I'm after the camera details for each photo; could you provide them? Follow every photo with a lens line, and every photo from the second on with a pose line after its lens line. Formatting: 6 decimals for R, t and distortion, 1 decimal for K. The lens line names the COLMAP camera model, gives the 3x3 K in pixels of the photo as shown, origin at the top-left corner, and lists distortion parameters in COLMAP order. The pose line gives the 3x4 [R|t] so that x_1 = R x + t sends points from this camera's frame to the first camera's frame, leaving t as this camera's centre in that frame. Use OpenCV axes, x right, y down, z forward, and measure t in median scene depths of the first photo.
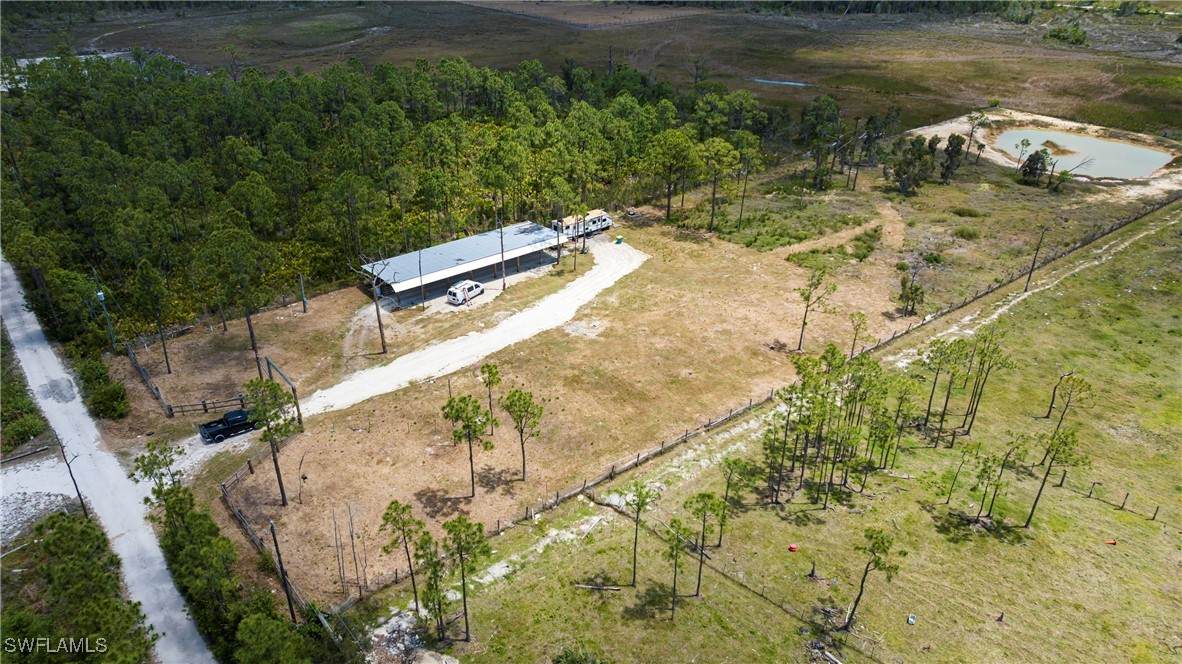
lens RADIAL K [[831.7, 0, 590.7], [0, 831.7, 334.4], [0, 0, 1]] dist [-0.030098, 0.022157]
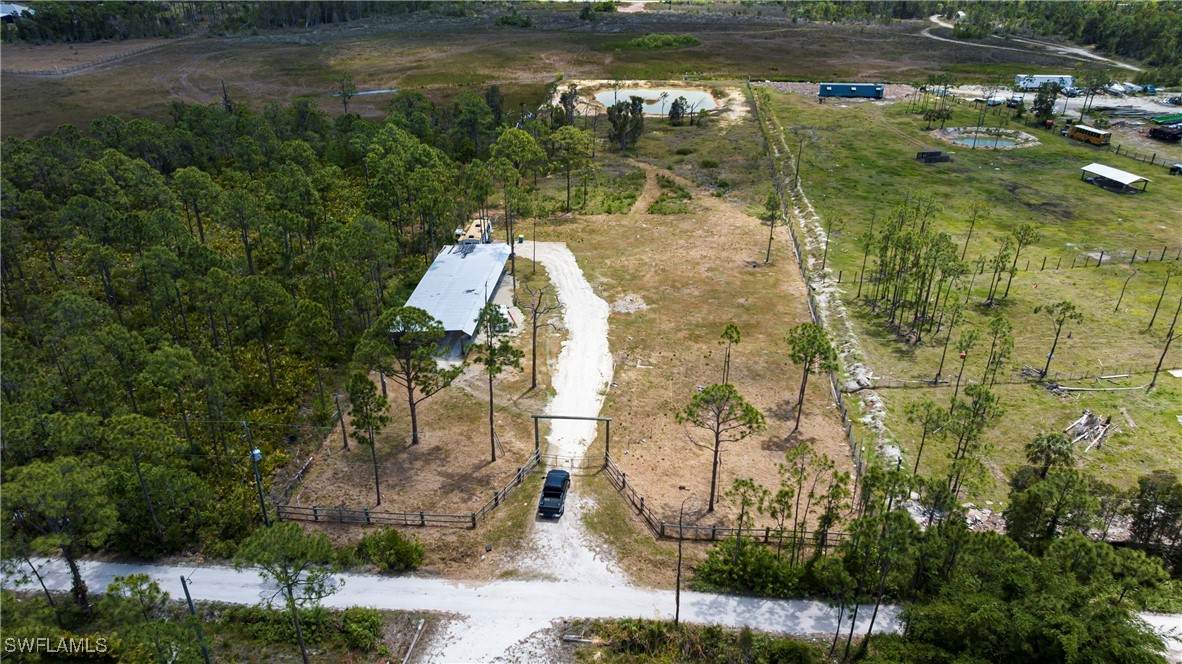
lens RADIAL K [[831.7, 0, 589.7], [0, 831.7, 330.2], [0, 0, 1]] dist [-0.030098, 0.022157]
pose [[0.693669, -0.338592, 0.635751, -0.693132], [0.351083, 0.929618, 0.112033, -0.107938], [-0.628939, 0.145487, 0.763721, 0.194738]]
